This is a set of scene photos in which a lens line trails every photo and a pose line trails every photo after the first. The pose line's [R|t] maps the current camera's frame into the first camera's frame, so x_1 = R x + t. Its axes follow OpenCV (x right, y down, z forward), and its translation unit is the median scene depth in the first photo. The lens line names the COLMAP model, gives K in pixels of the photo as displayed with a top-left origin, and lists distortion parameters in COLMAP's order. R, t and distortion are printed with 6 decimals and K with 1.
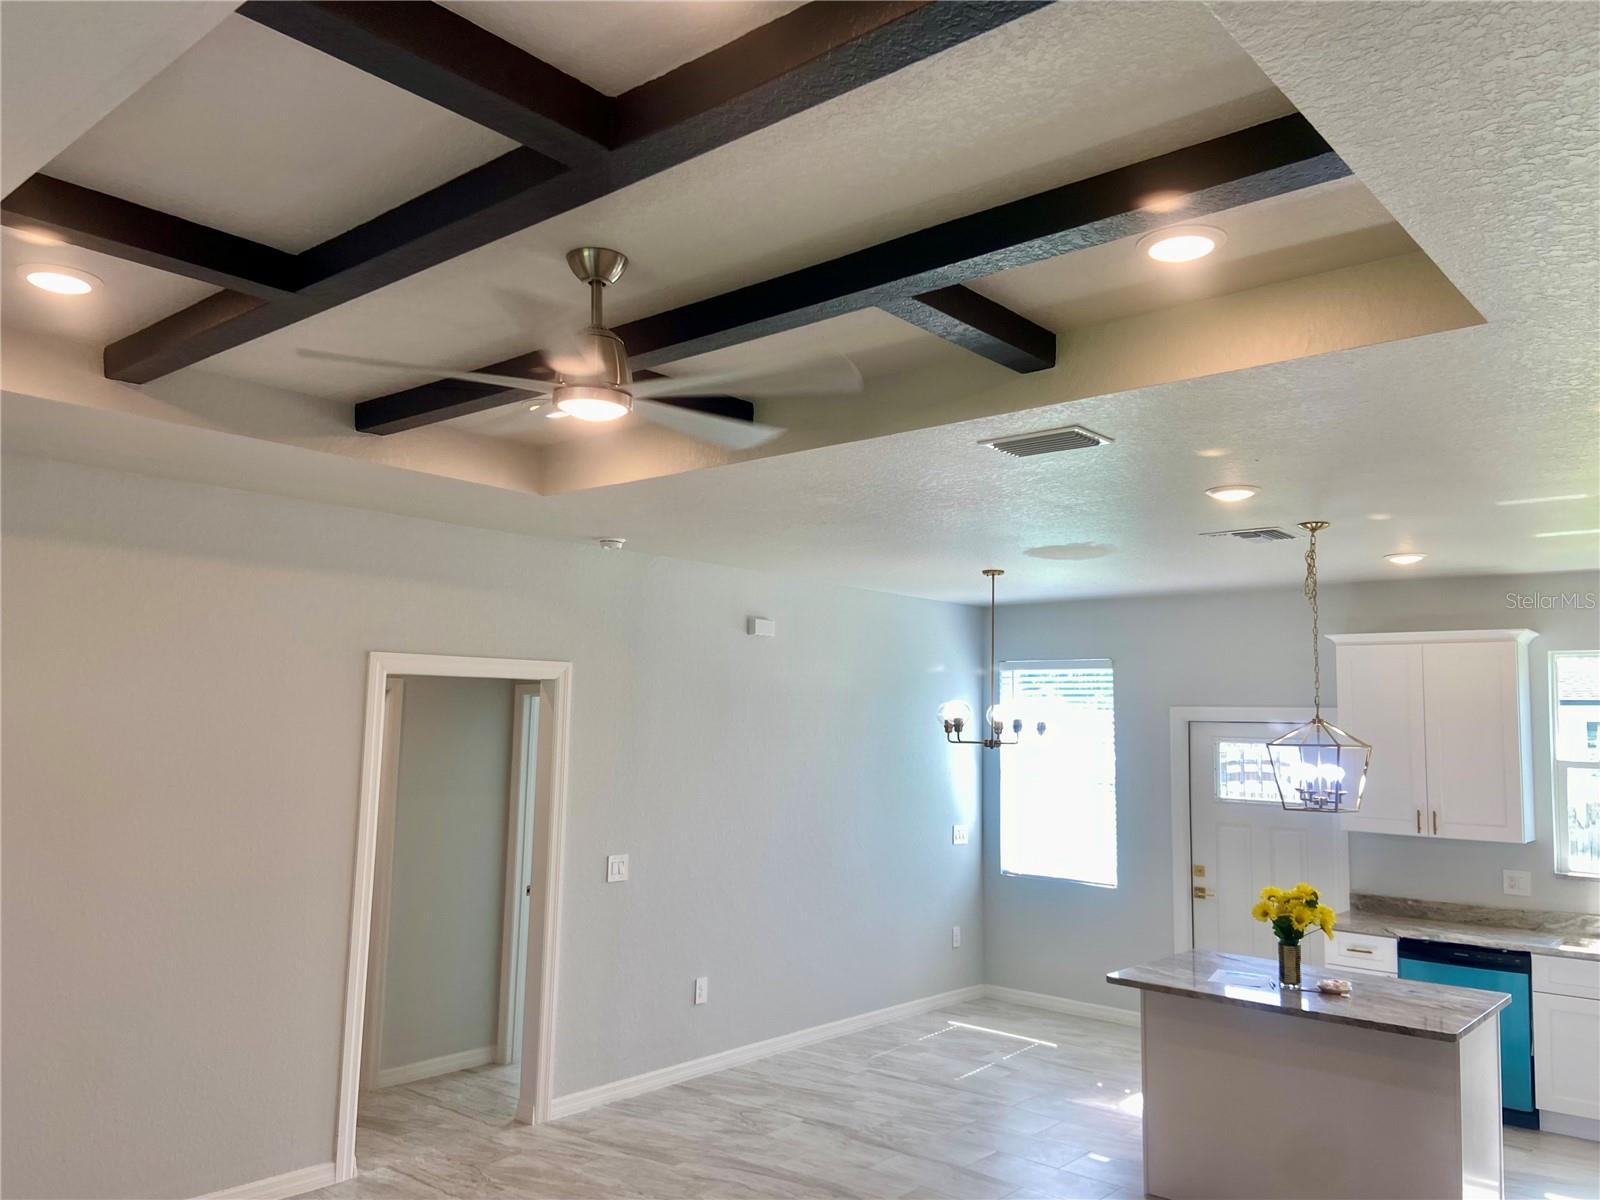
lens RADIAL K [[1209.5, 0, 792.8], [0, 1209.5, 589.1], [0, 0, 1]] dist [0.114933, -0.141617]
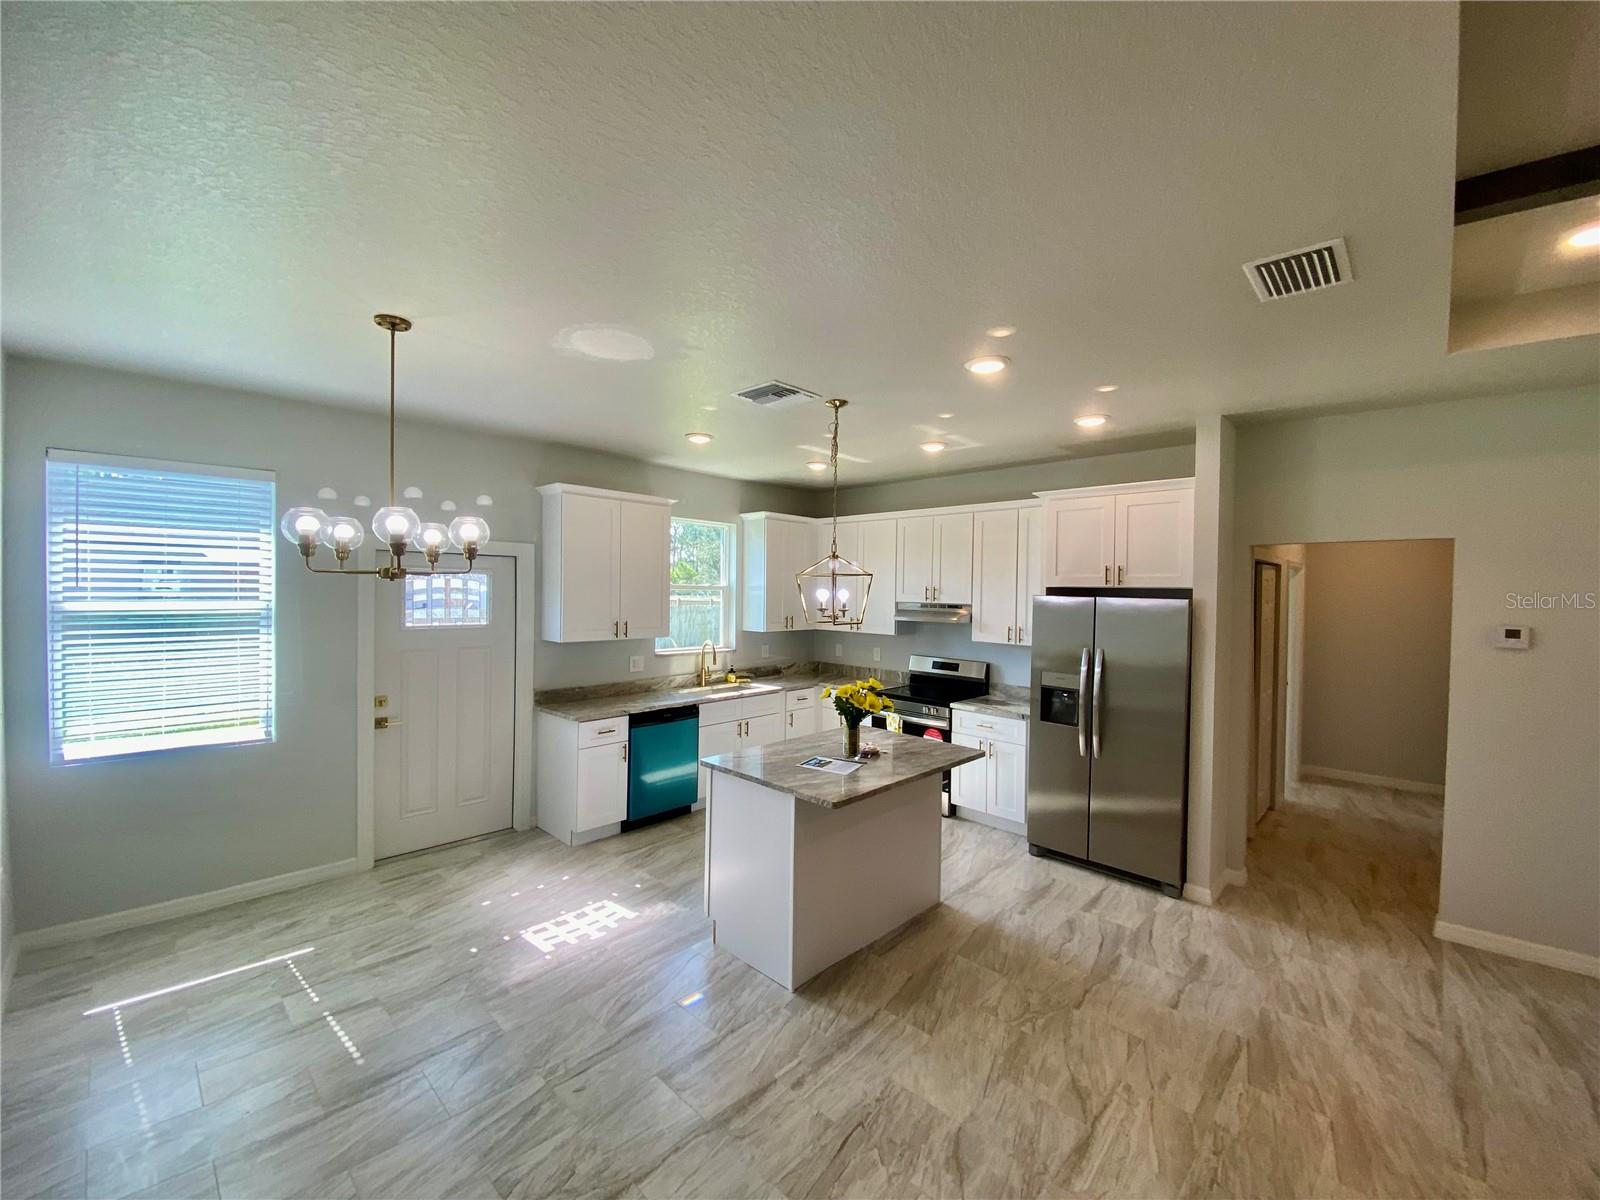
lens RADIAL K [[650.2, 0, 798.1], [0, 650.2, 599.2], [0, 0, 1]] dist [0.028445, -0.025201]
pose [[0.049187, -0.033106, 0.998241, -0.205899], [-0.126040, 0.991255, 0.039085, 0.101551], [-0.990805, -0.127740, 0.044584, 0.777603]]
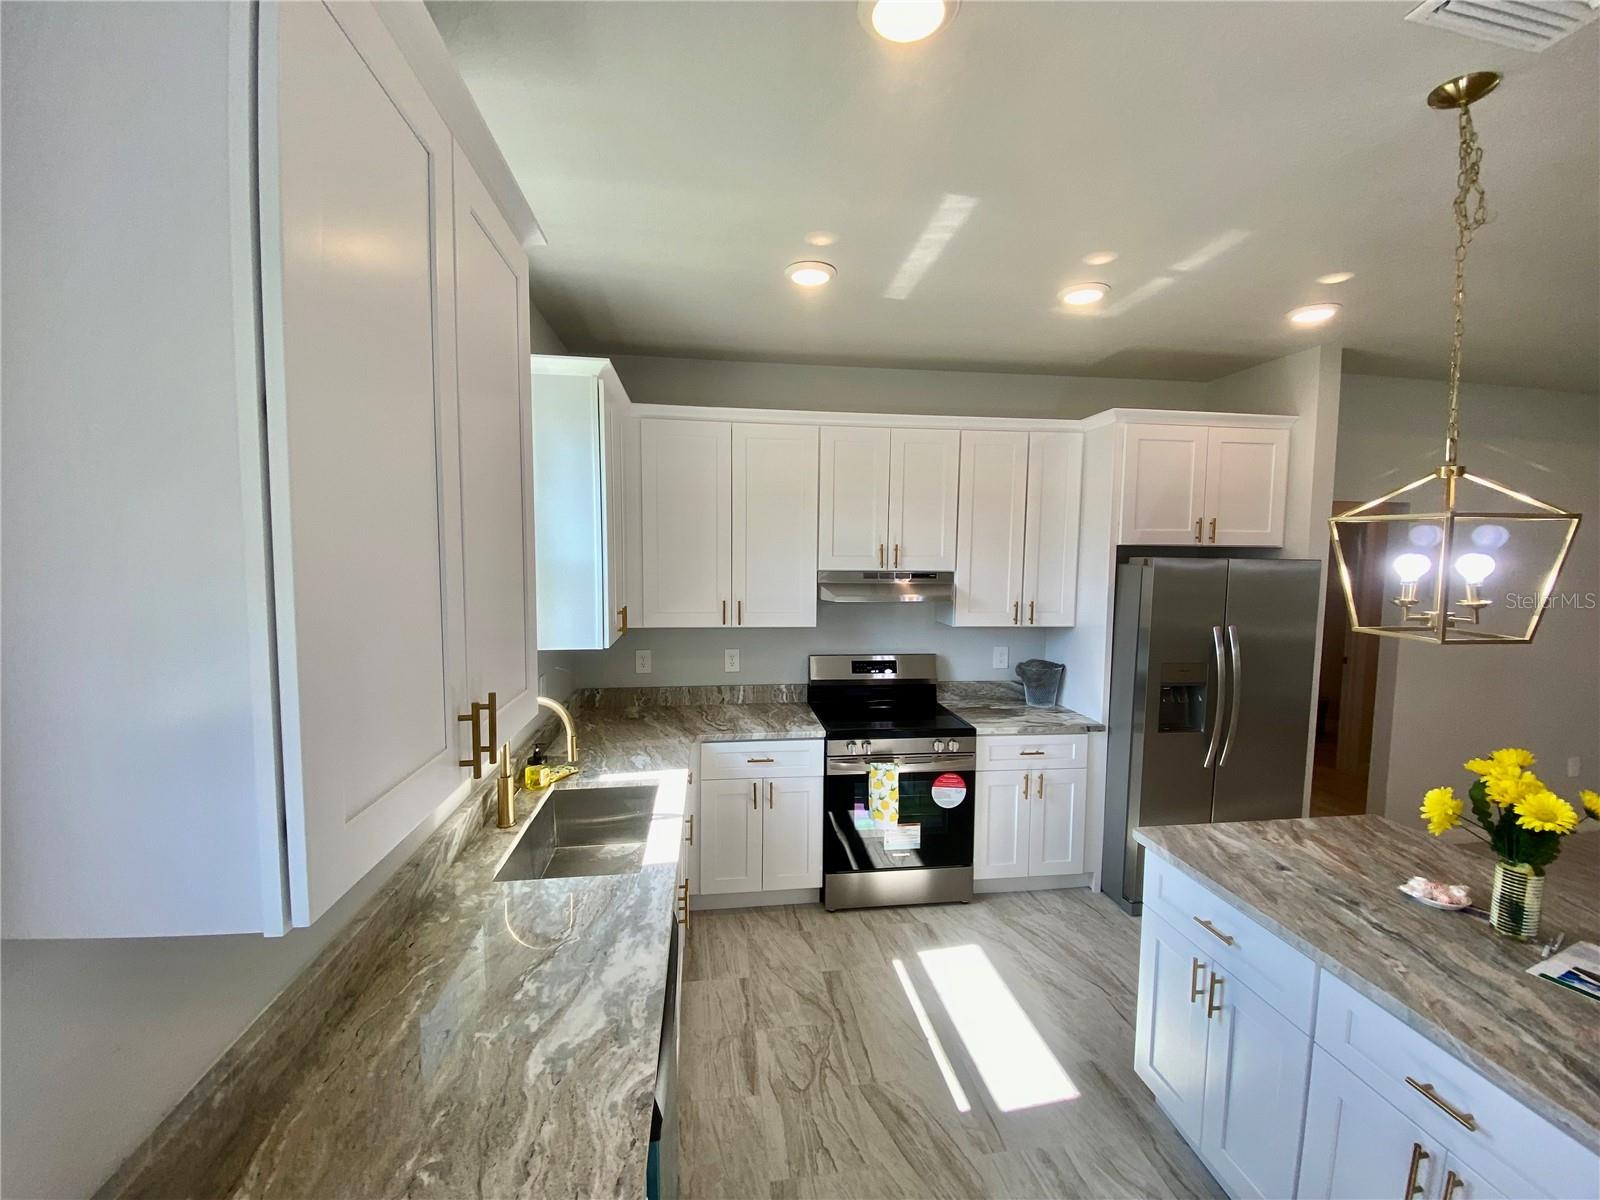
lens RADIAL K [[650.2, 0, 798.1], [0, 650.2, 599.2], [0, 0, 1]] dist [0.028445, -0.025201]
pose [[-0.757560, -0.073410, 0.648625, 0.349243], [-0.096845, 0.995299, -0.000465, 0.146894], [-0.645541, -0.063168, -0.761108, 1.079694]]
